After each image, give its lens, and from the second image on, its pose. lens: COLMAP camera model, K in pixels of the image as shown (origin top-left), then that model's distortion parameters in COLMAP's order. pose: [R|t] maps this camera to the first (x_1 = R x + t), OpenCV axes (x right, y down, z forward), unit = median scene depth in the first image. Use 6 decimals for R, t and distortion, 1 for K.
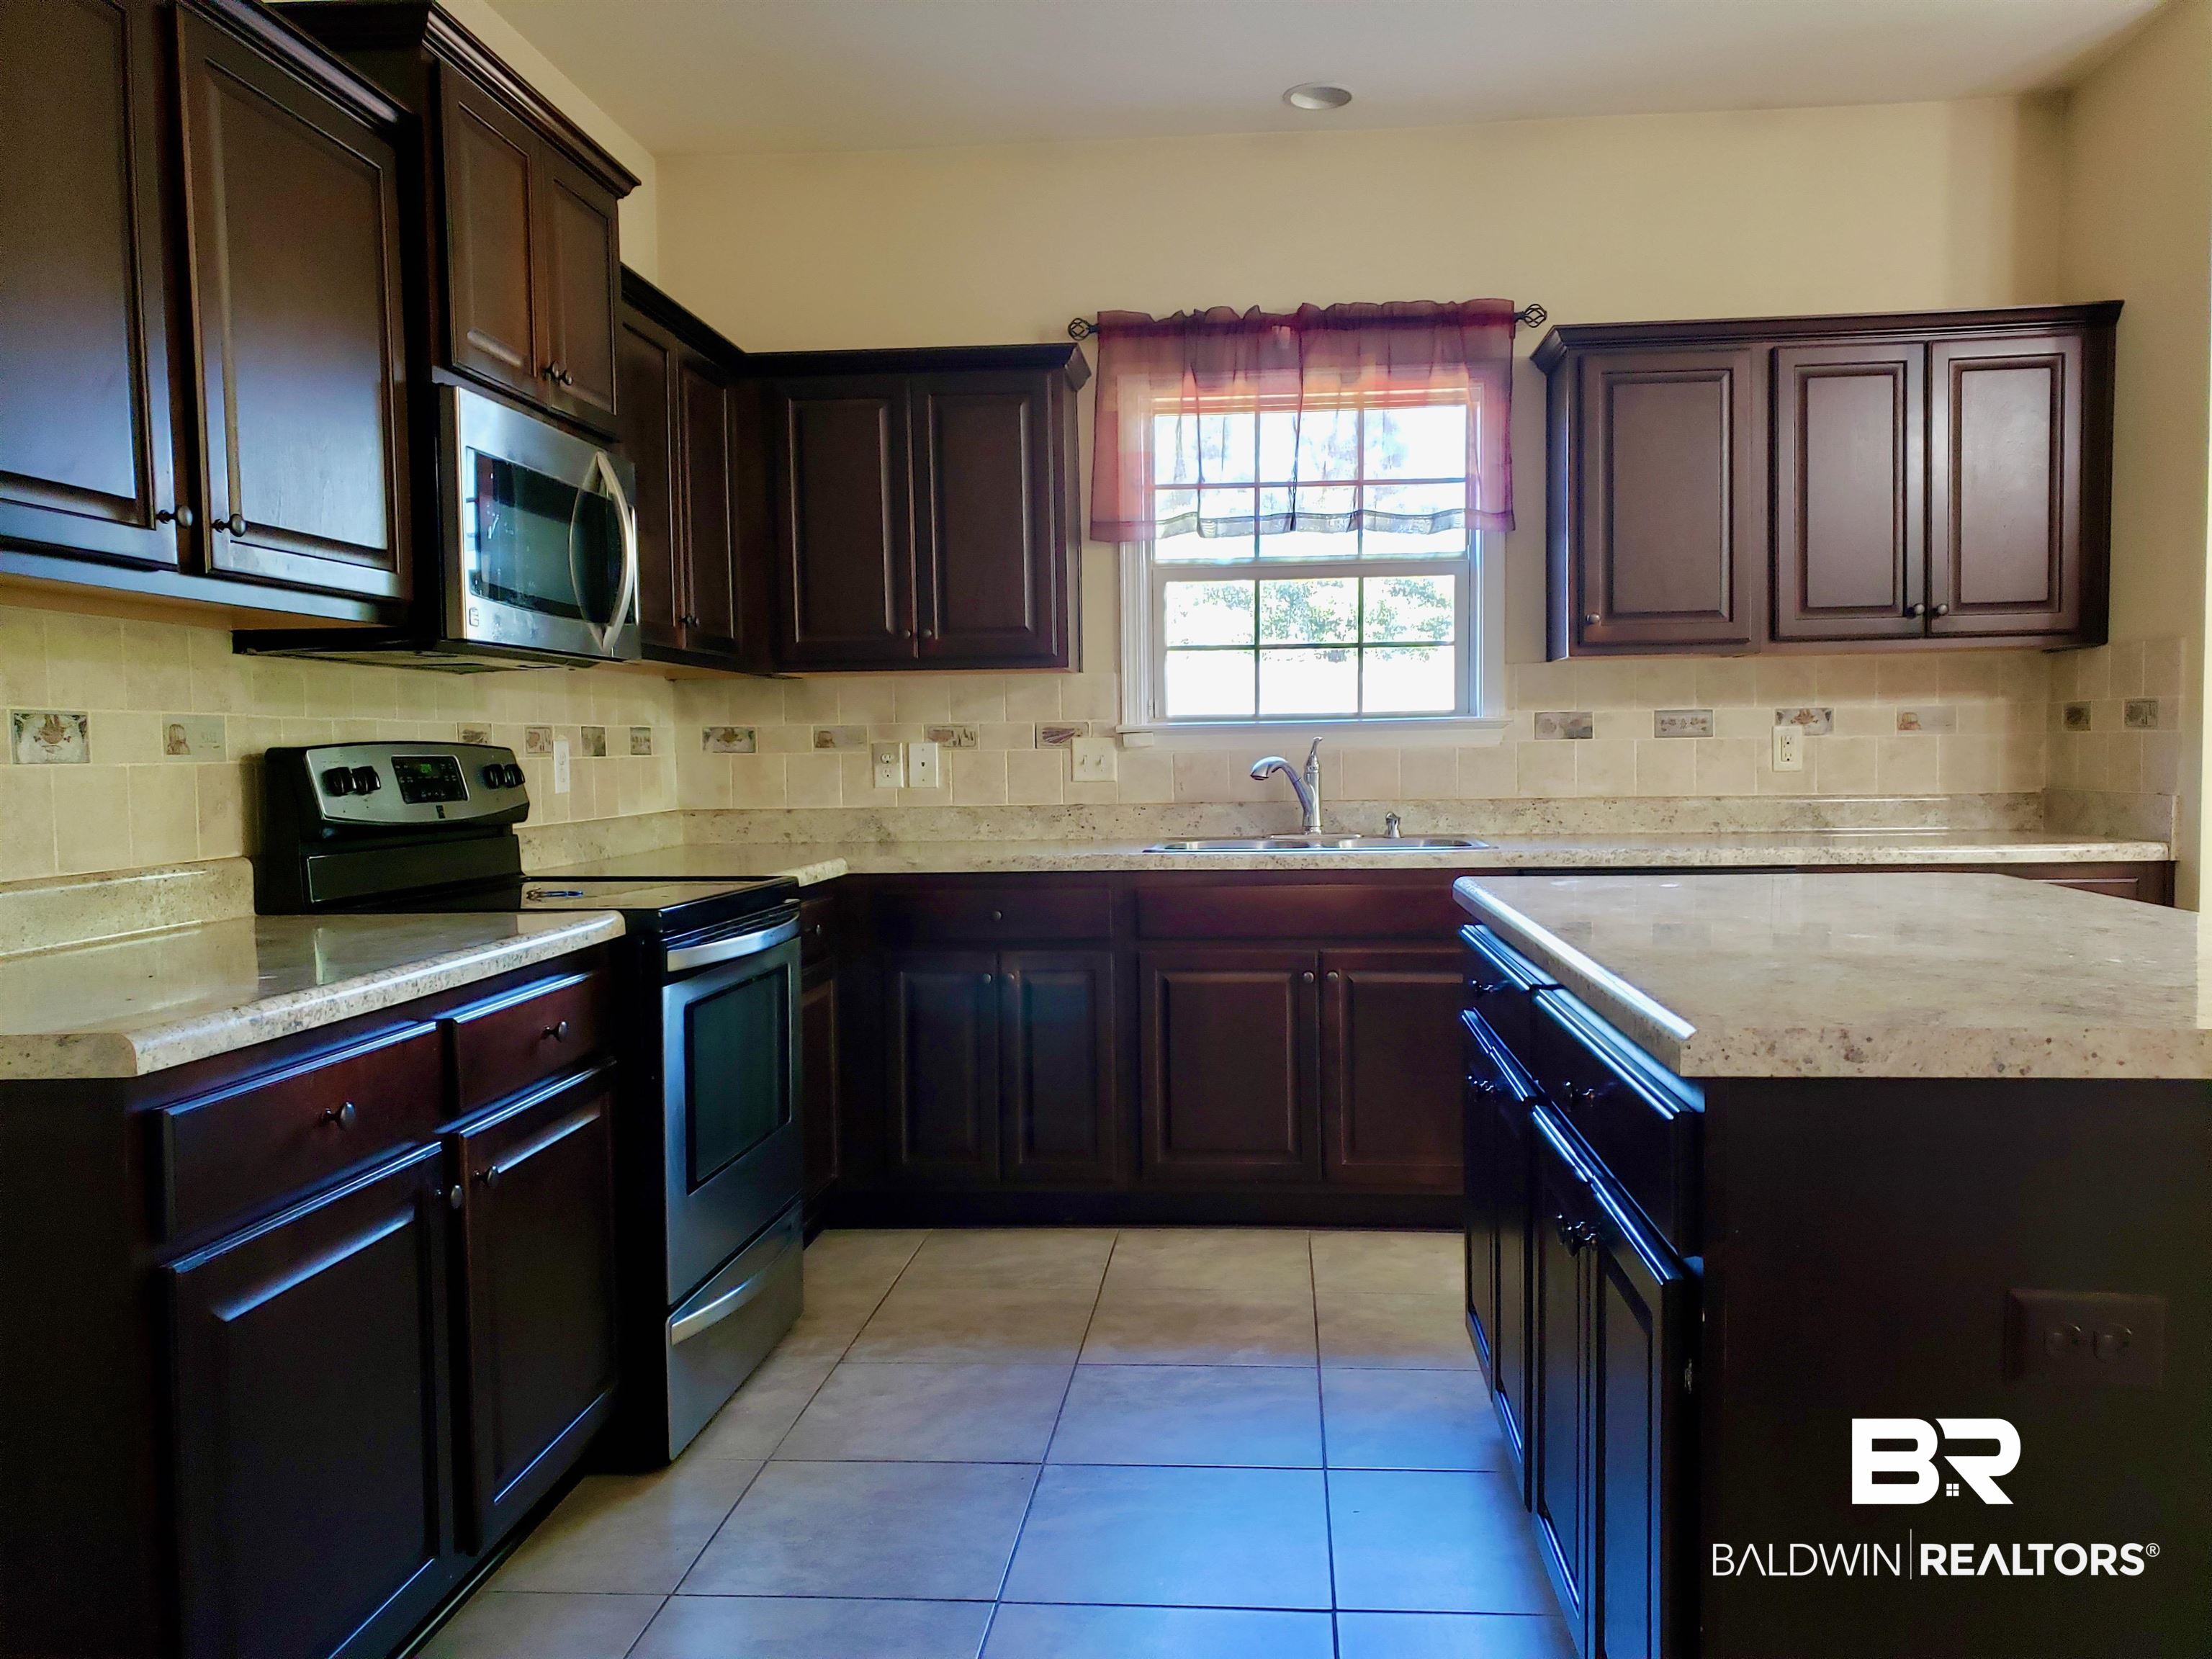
lens RADIAL K [[1719.4, 0, 1141.9], [0, 1719.4, 840.3], [0, 0, 1]] dist [0.007146, 0.012011]
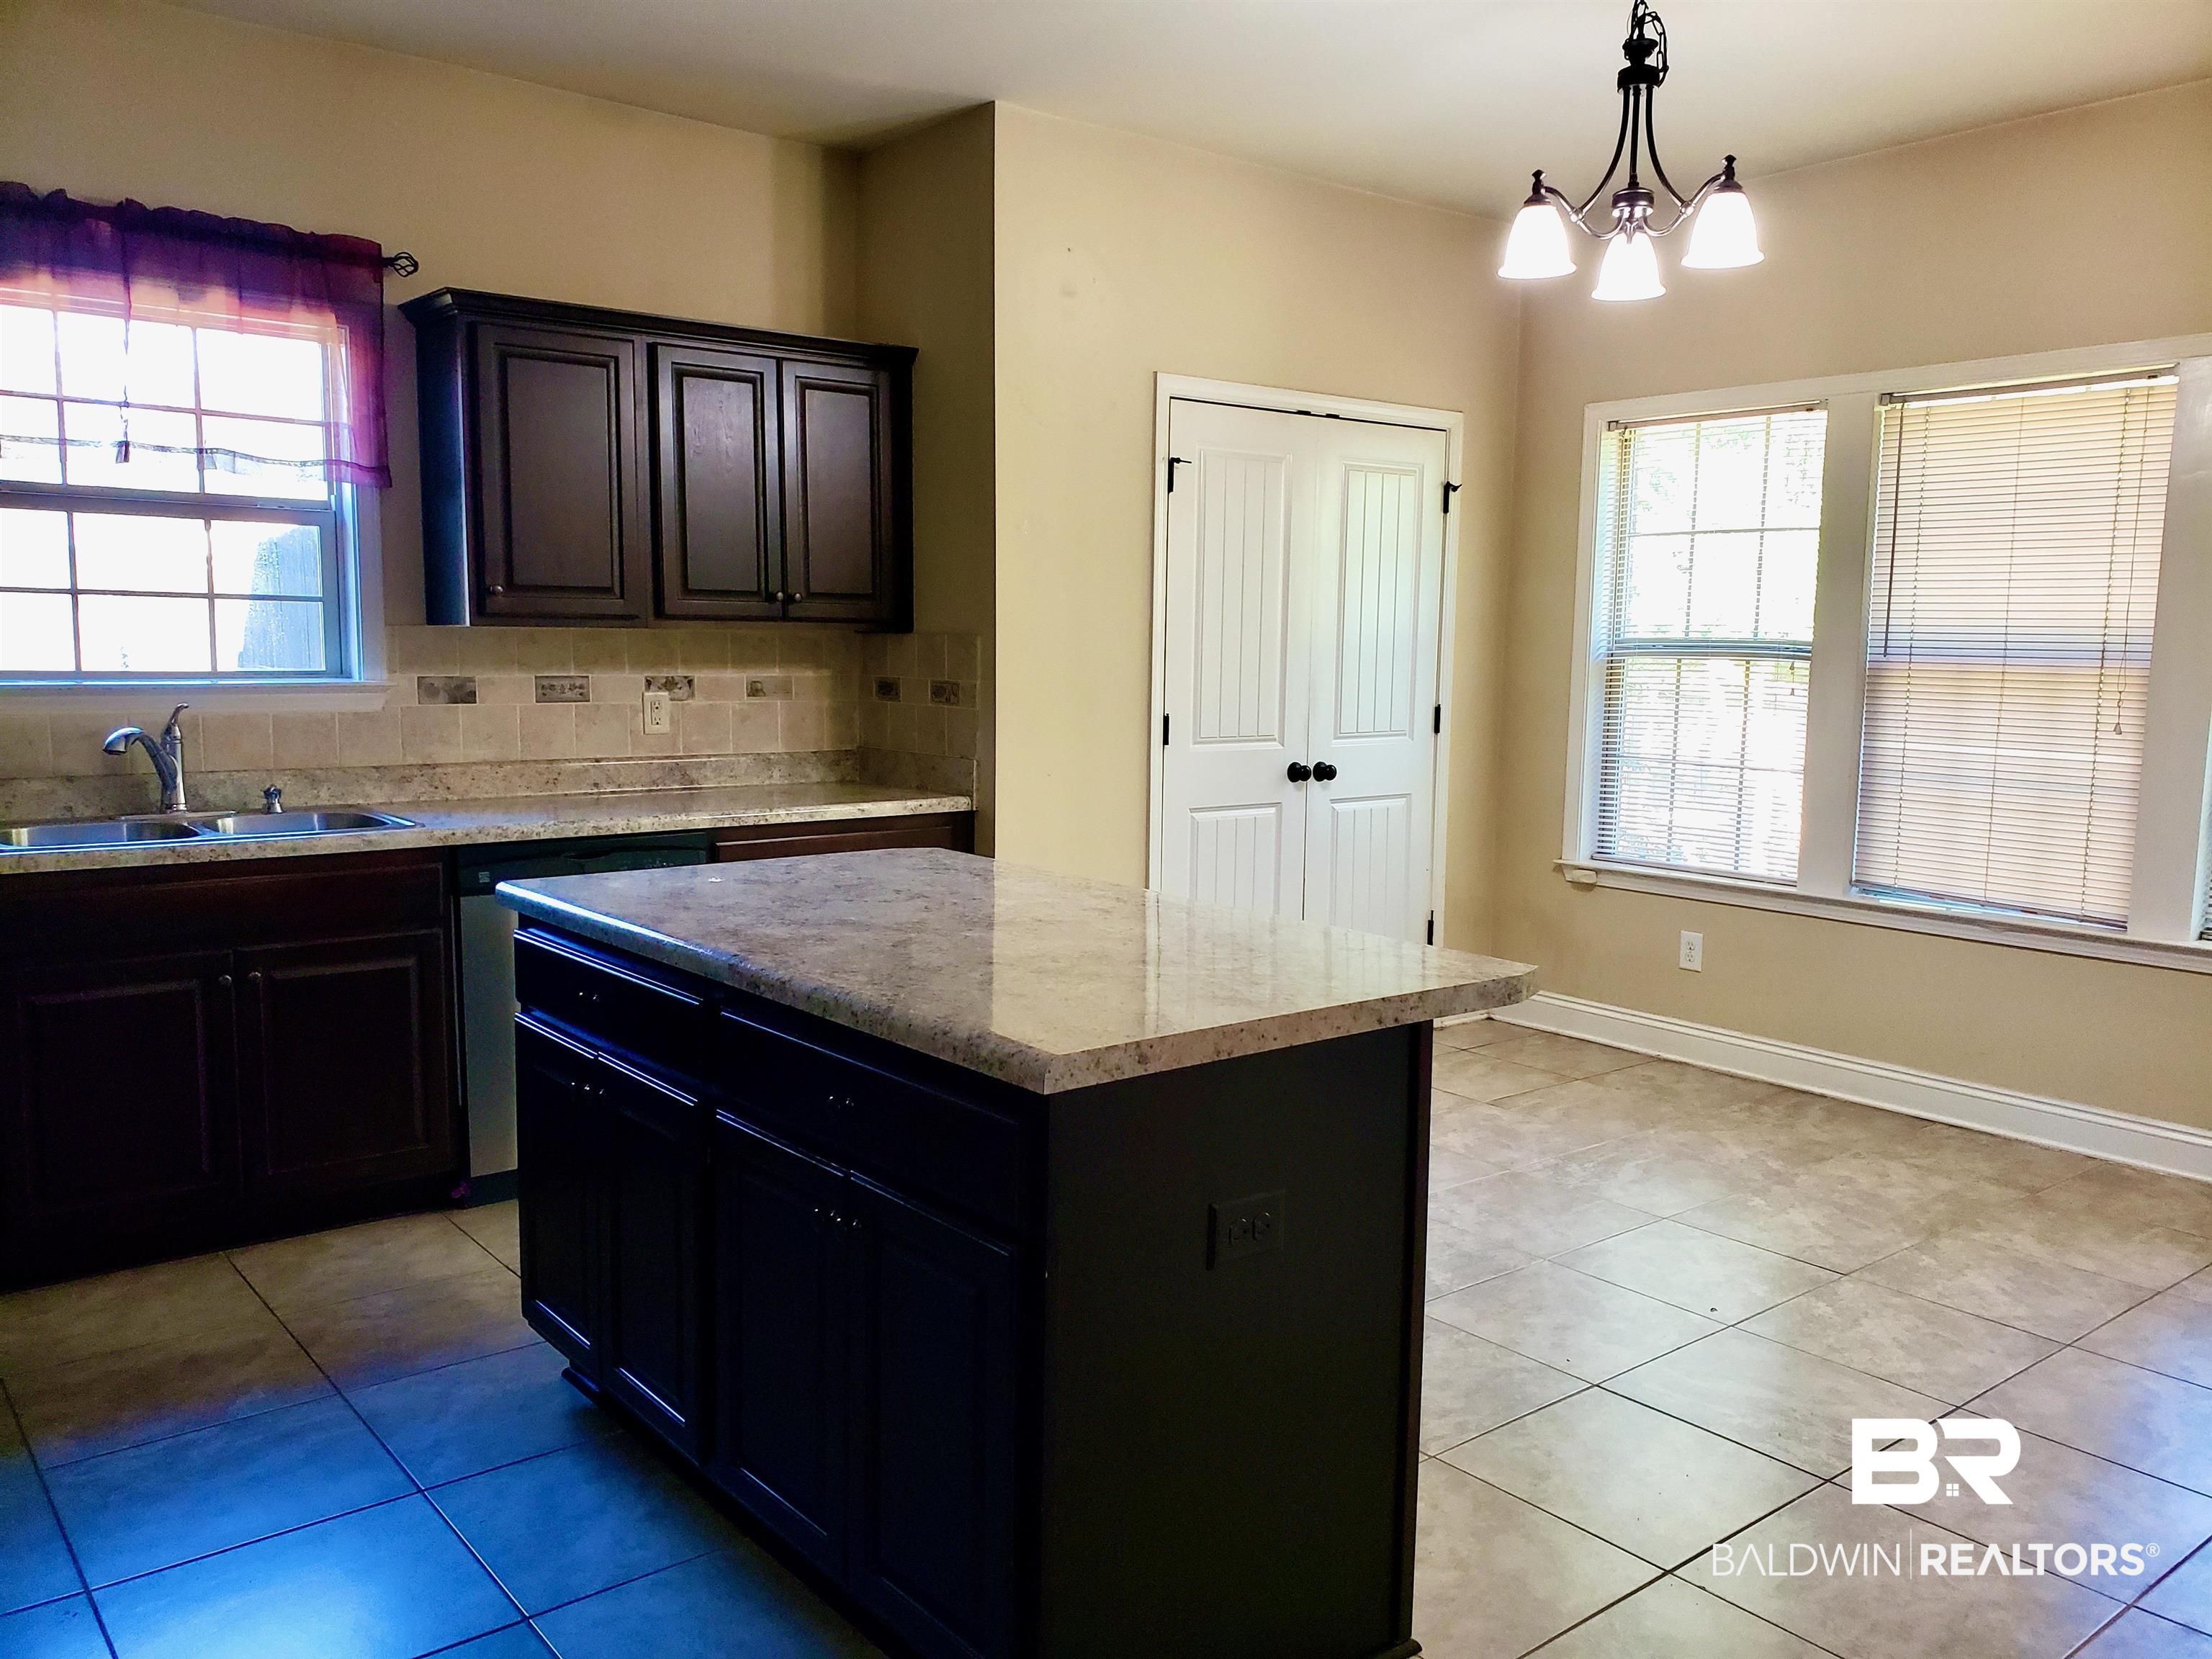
lens RADIAL K [[1719.4, 0, 1141.9], [0, 1719.4, 840.3], [0, 0, 1]] dist [0.007146, 0.012011]
pose [[0.712519, -0.058738, 0.699190, -0.174235], [0.012462, 0.997392, 0.071091, -0.047754], [-0.701542, -0.041940, 0.711393, 0.012212]]
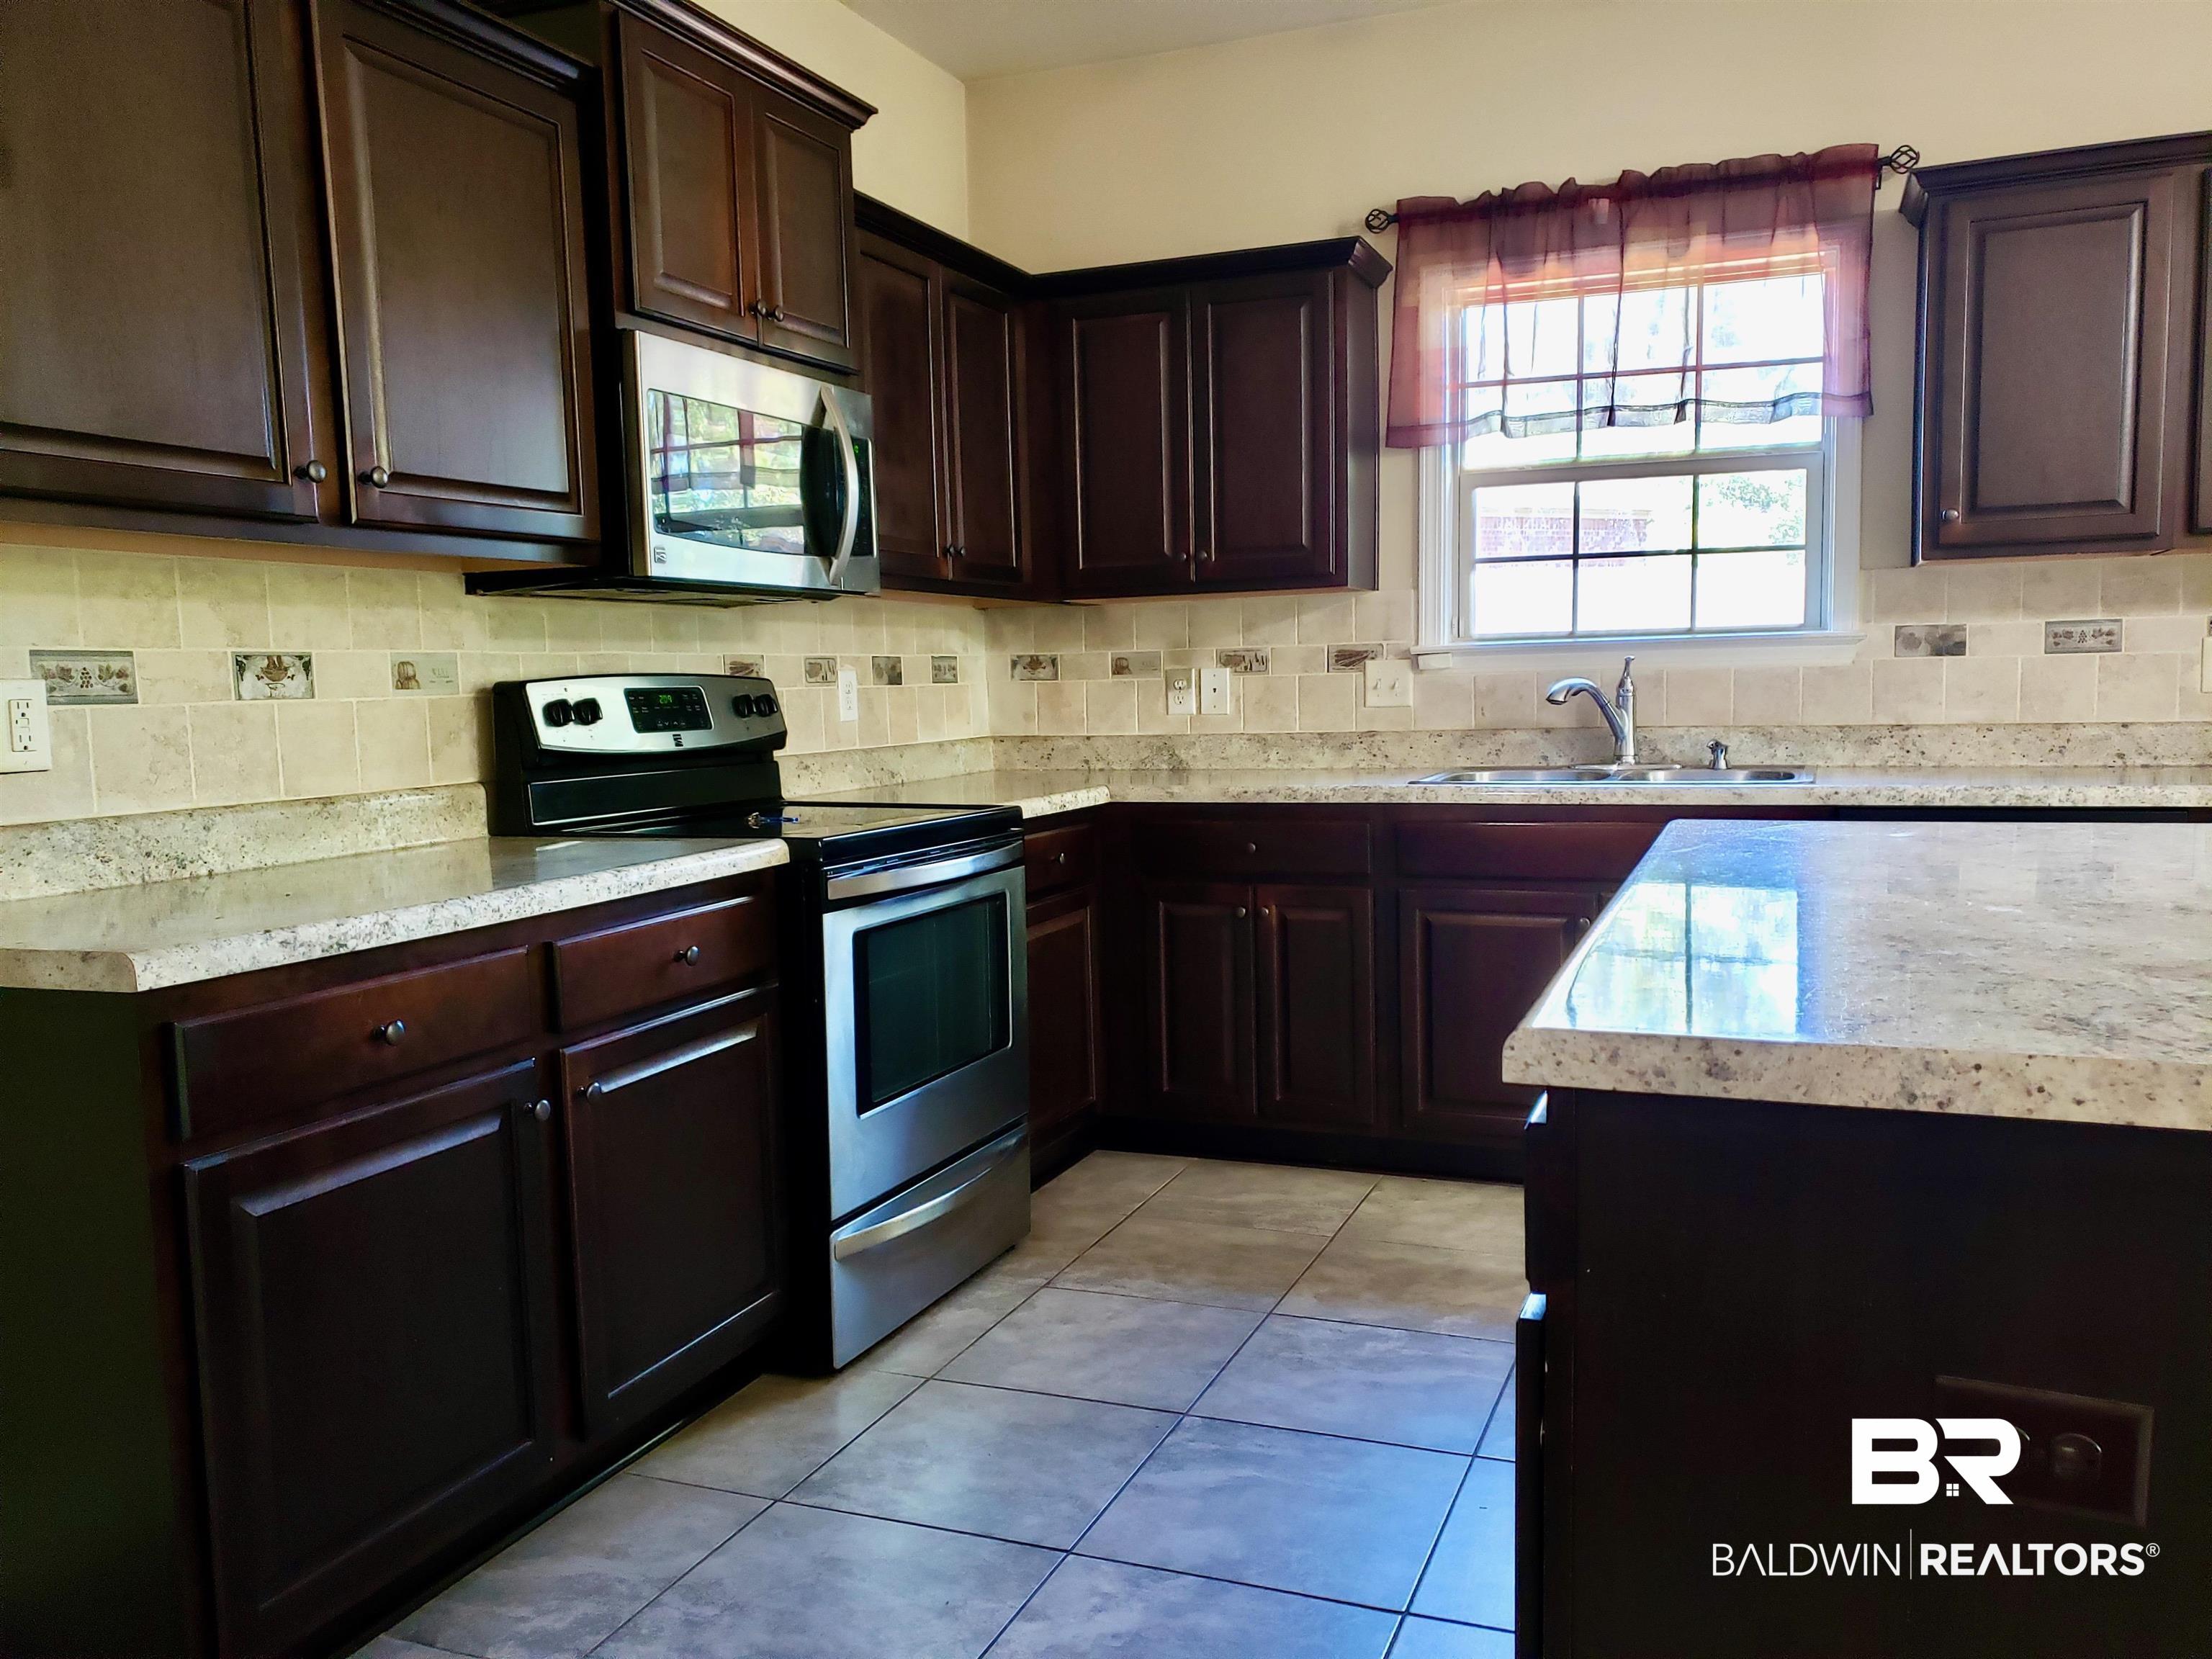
lens RADIAL K [[1705.8, 0, 1147.6], [0, 1705.8, 870.4], [0, 0, 1]] dist [0.008457, -0.013375]
pose [[0.956057, 0.024947, -0.292118, 0.127699], [-0.005899, 0.997808, 0.065906, -0.005712], [0.293122, -0.061286, 0.954109, 0.058520]]
